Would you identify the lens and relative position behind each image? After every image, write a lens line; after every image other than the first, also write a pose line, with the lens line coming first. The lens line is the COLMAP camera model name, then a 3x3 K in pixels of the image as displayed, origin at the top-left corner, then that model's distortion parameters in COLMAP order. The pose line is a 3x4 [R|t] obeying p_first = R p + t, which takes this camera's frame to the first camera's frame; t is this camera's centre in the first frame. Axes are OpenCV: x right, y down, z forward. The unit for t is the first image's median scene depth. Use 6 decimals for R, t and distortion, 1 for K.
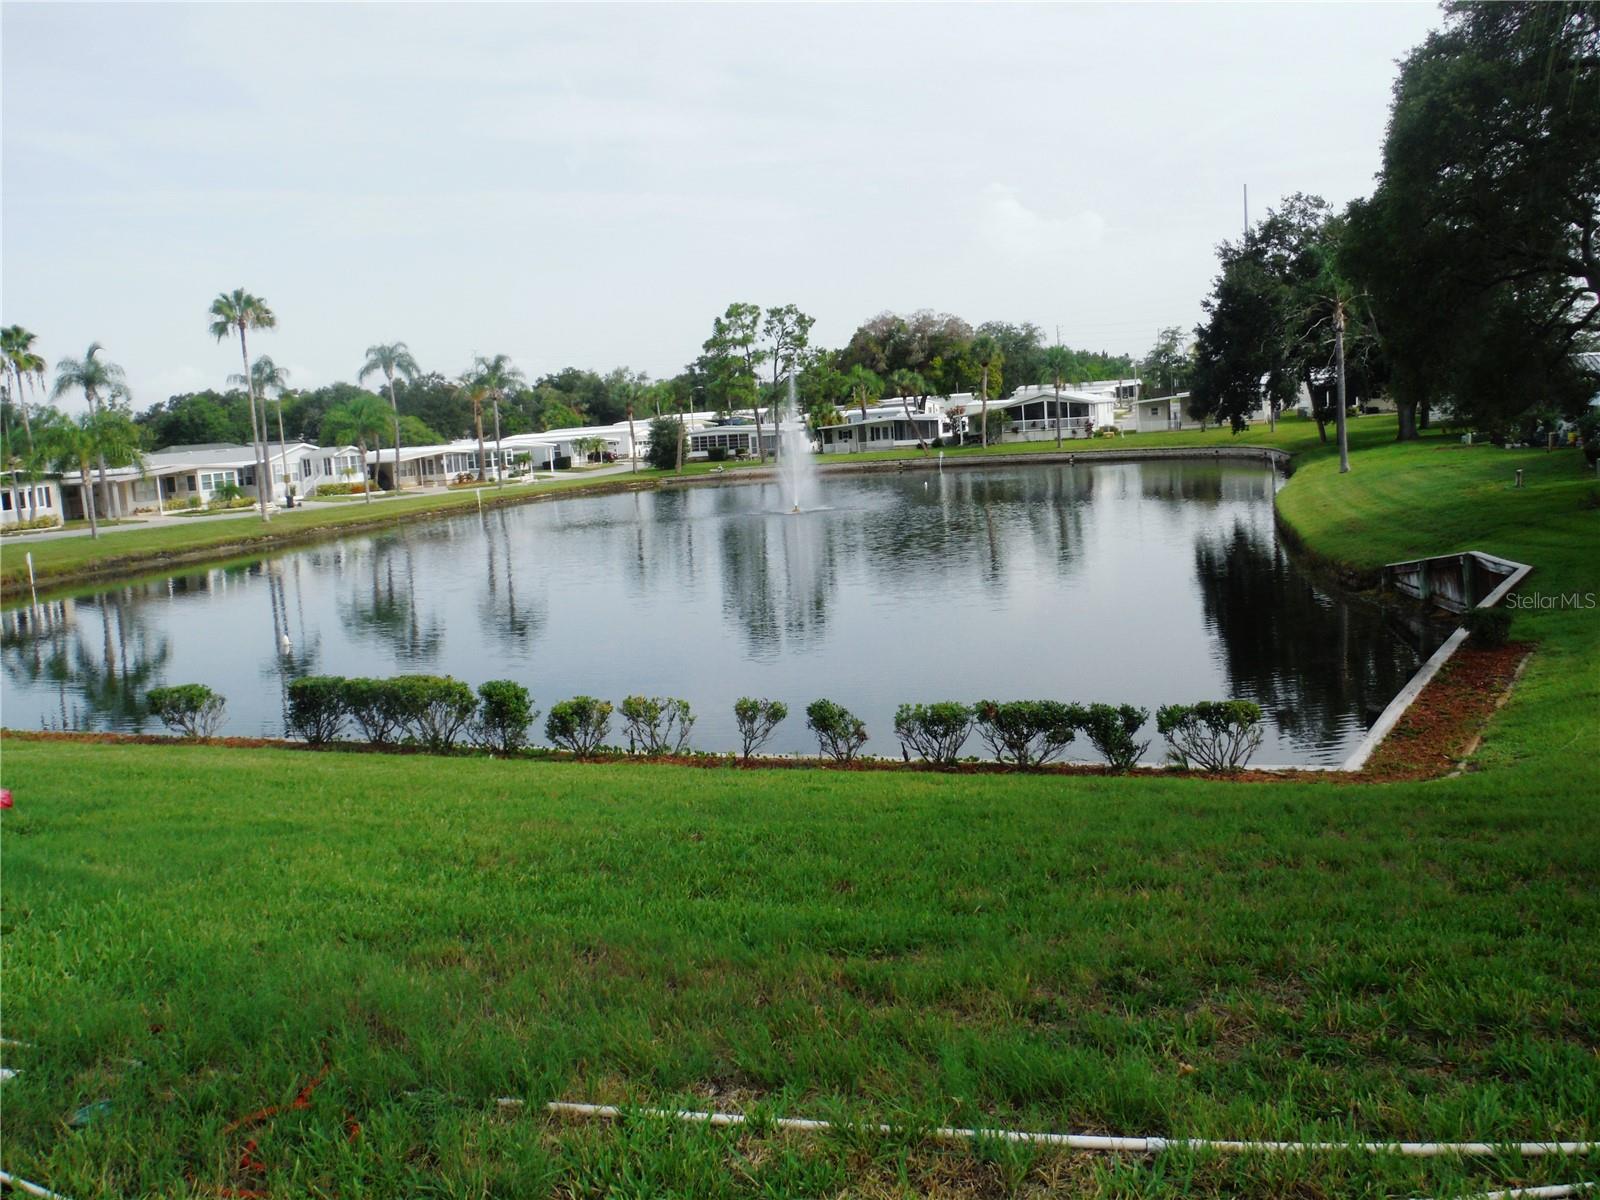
lens RADIAL K [[1295.3, 0, 800.2], [0, 1295.3, 572.9], [0, 0, 1]] dist [-0.062814, 0.004294]
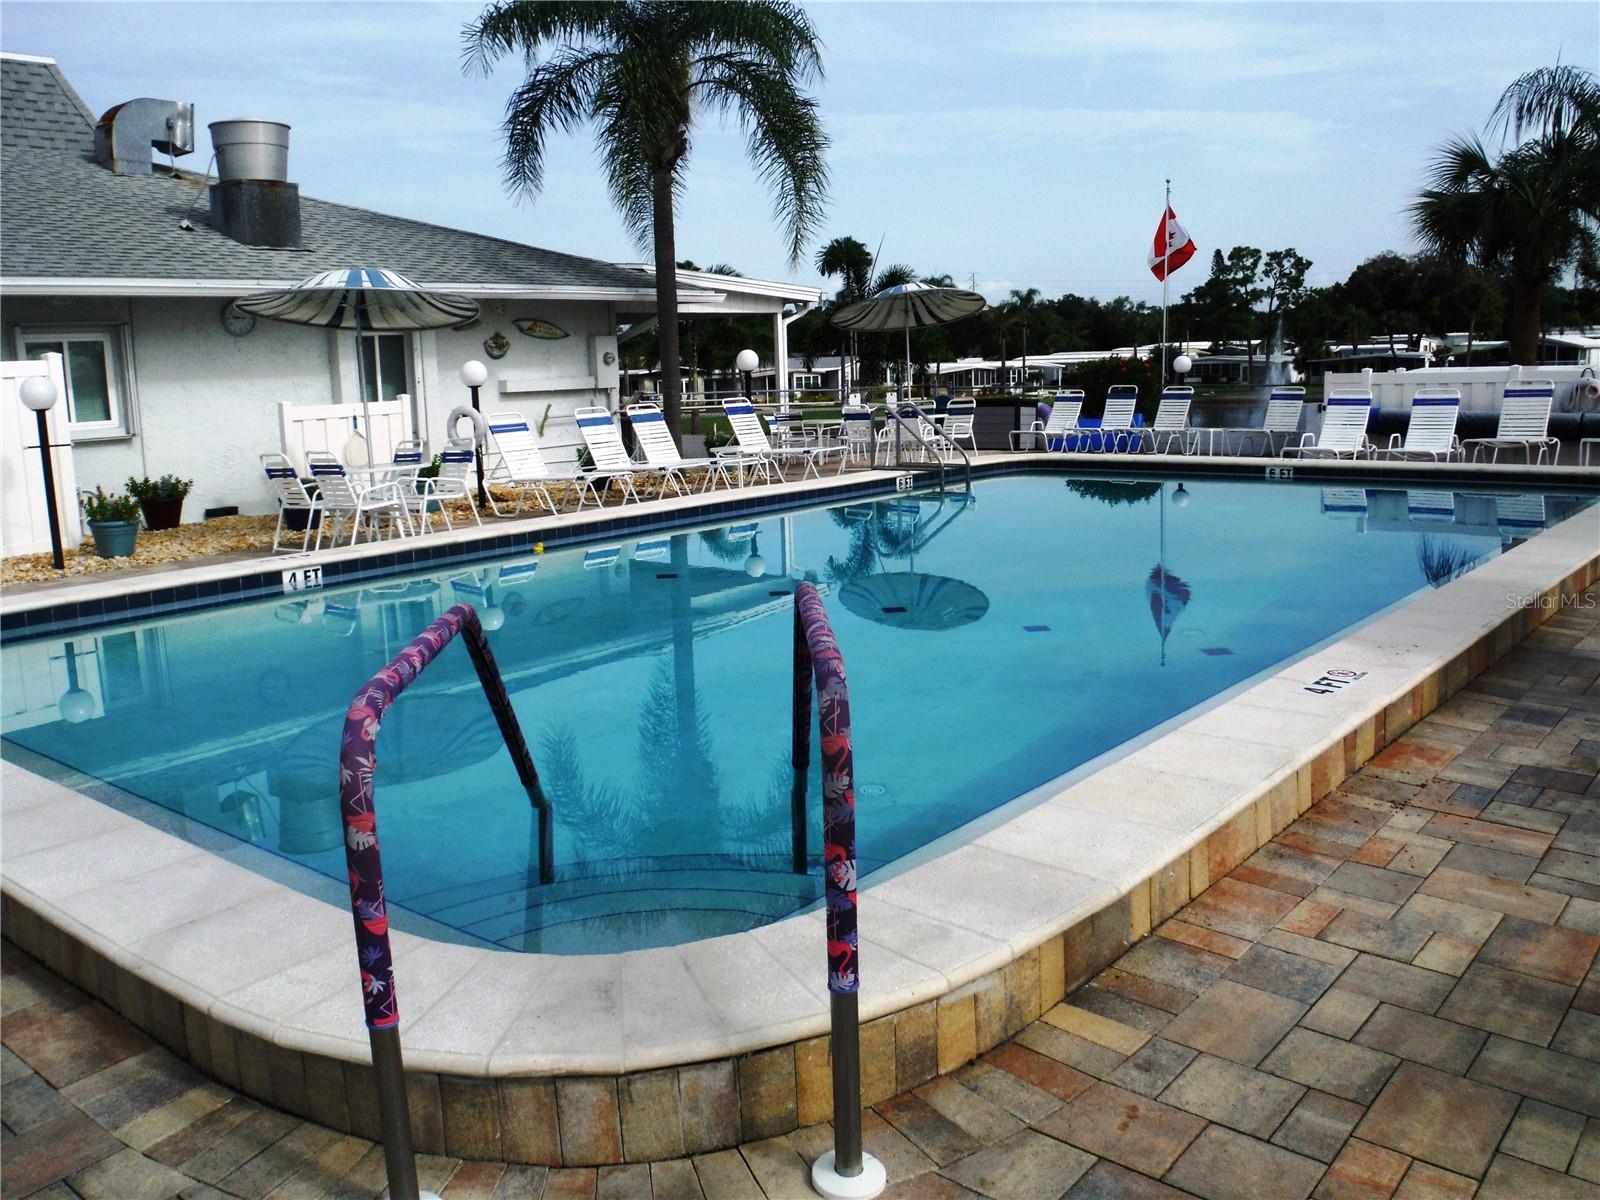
lens RADIAL K [[1295.3, 0, 800.2], [0, 1295.3, 572.9], [0, 0, 1]] dist [-0.062814, 0.004294]
pose [[0.933885, 0.091944, -0.345551, 0.004643], [-0.071347, 0.994858, 0.071888, 0.020749], [0.350383, -0.042481, 0.935642, -0.185164]]
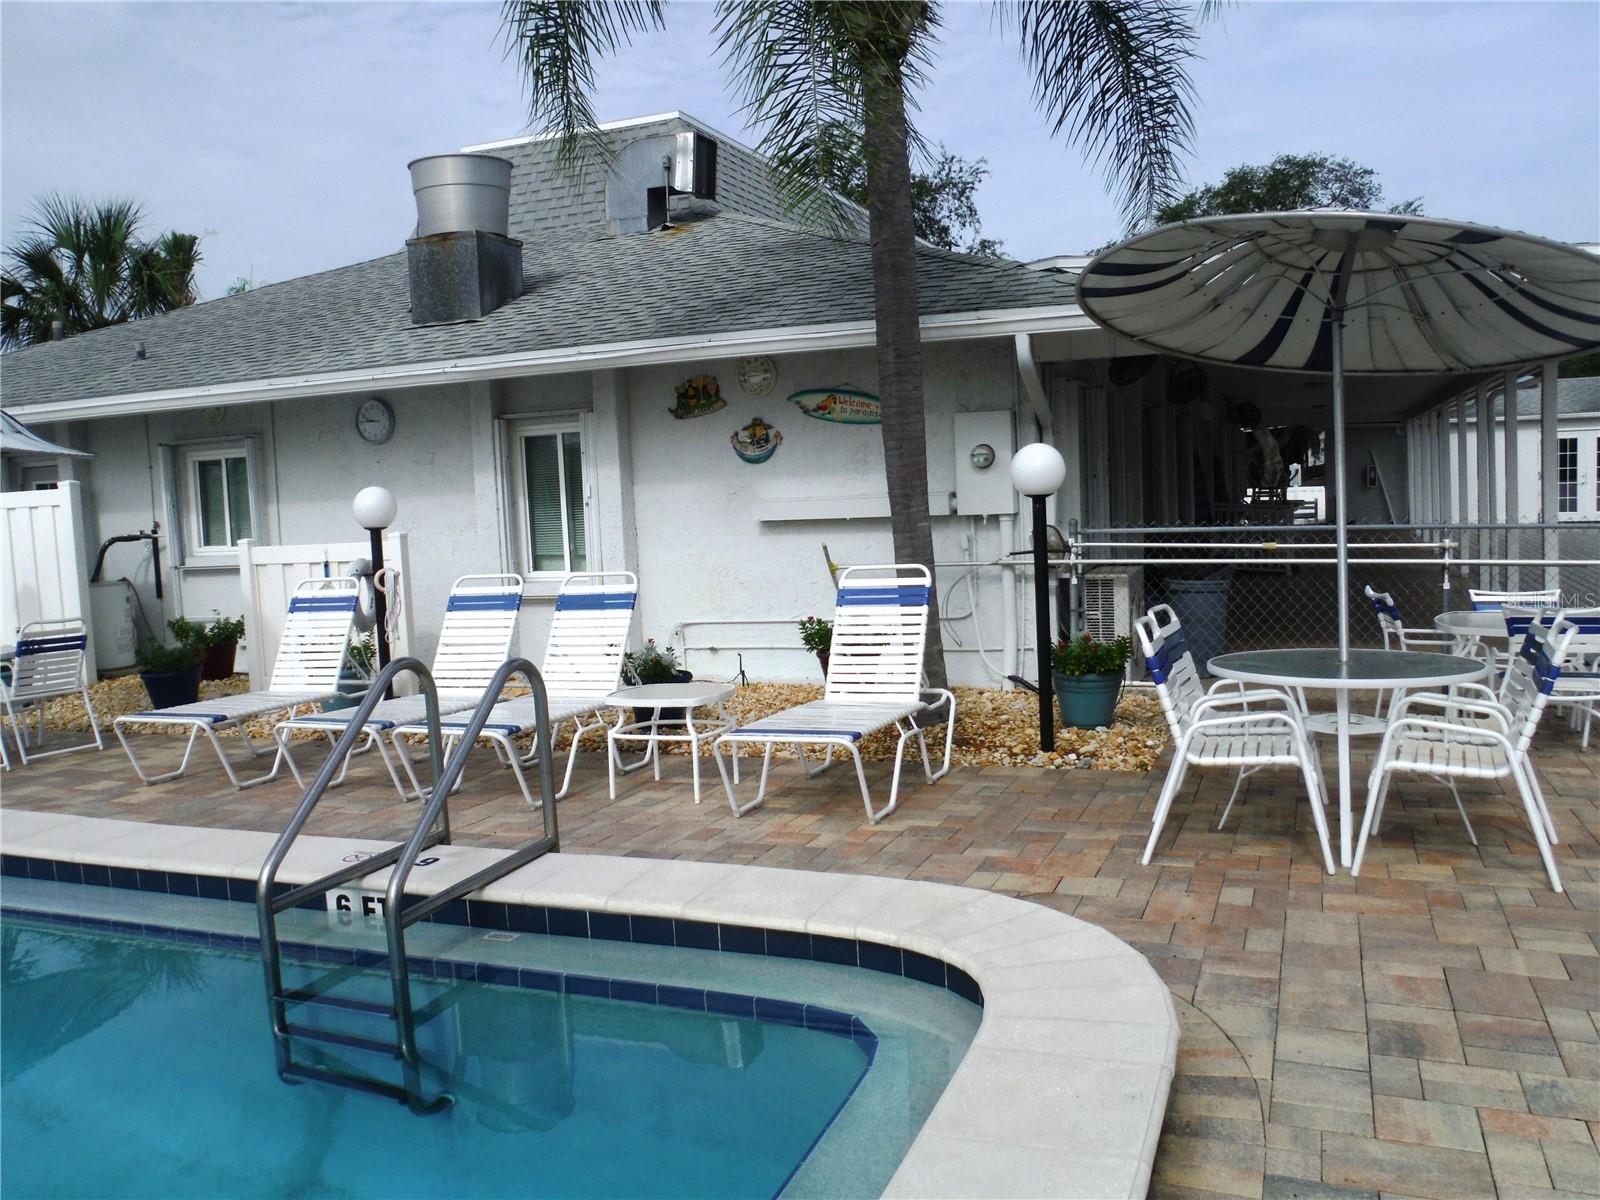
lens RADIAL K [[1295.3, 0, 800.2], [0, 1295.3, 572.9], [0, 0, 1]] dist [-0.062814, 0.004294]
pose [[-0.055838, 0.153208, -0.986615, 0.006485], [-0.072072, 0.984960, 0.157030, -0.073945], [0.995835, 0.079876, -0.043956, 0.528131]]
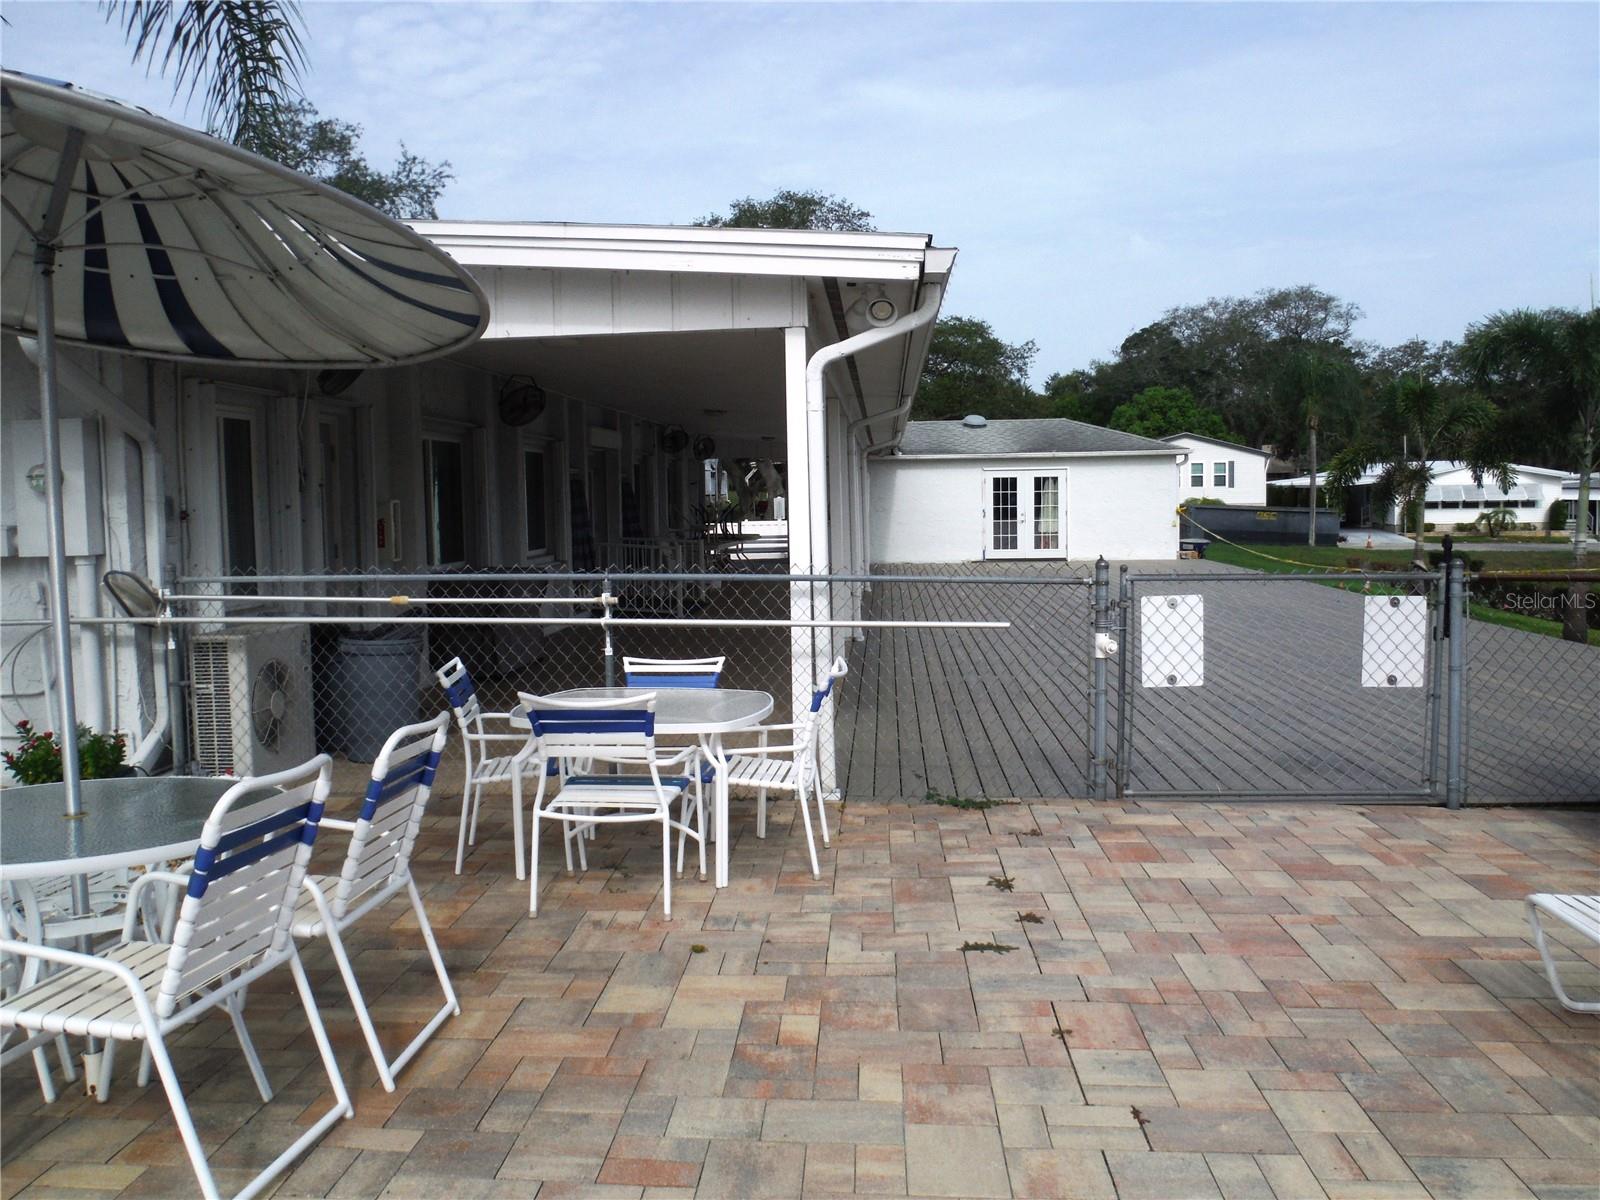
lens RADIAL K [[1295.3, 0, 800.2], [0, 1295.3, 572.9], [0, 0, 1]] dist [-0.062814, 0.004294]
pose [[0.257802, 0.132190, -0.957112, -0.075793], [-0.115828, 0.987681, 0.105213, -0.080915], [0.959230, 0.083736, 0.269938, 0.666502]]
